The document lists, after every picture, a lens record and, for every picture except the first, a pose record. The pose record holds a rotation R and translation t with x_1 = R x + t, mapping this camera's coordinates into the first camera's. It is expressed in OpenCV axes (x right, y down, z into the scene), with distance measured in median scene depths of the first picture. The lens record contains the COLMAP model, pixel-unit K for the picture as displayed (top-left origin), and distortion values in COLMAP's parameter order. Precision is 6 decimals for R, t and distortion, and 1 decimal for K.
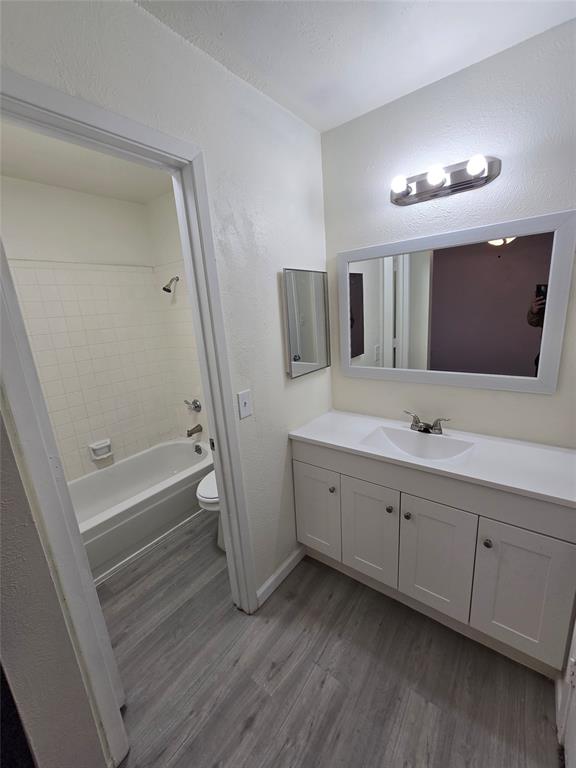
lens RADIAL K [[310.8, 0, 287.2], [0, 310.8, 384.5], [0, 0, 1]] dist [-0.004528, -0.000177]
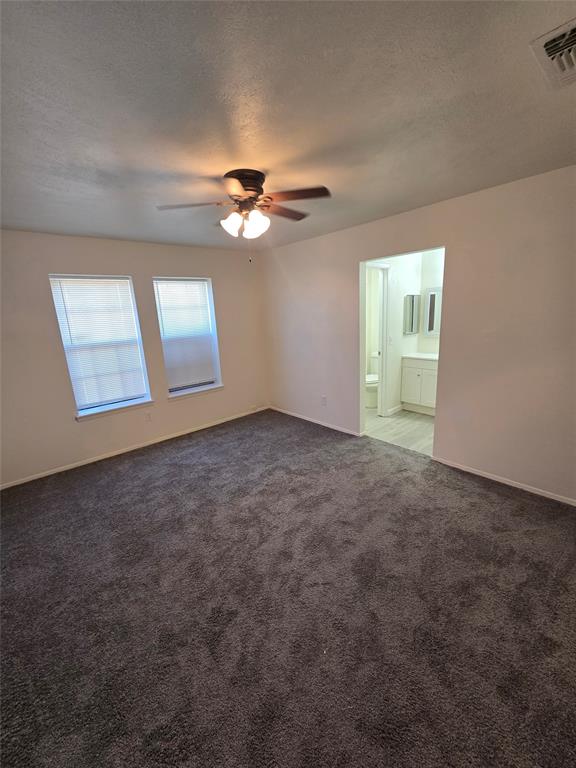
lens RADIAL K [[310.8, 0, 289.8], [0, 310.8, 382.9], [0, 0, 1]] dist [-0.004528, -0.000177]
pose [[0.981735, 0.062171, -0.179808, -0.459981], [-0.060386, 0.998056, 0.015388, 0.420979], [0.180415, -0.004249, 0.983581, -1.849951]]
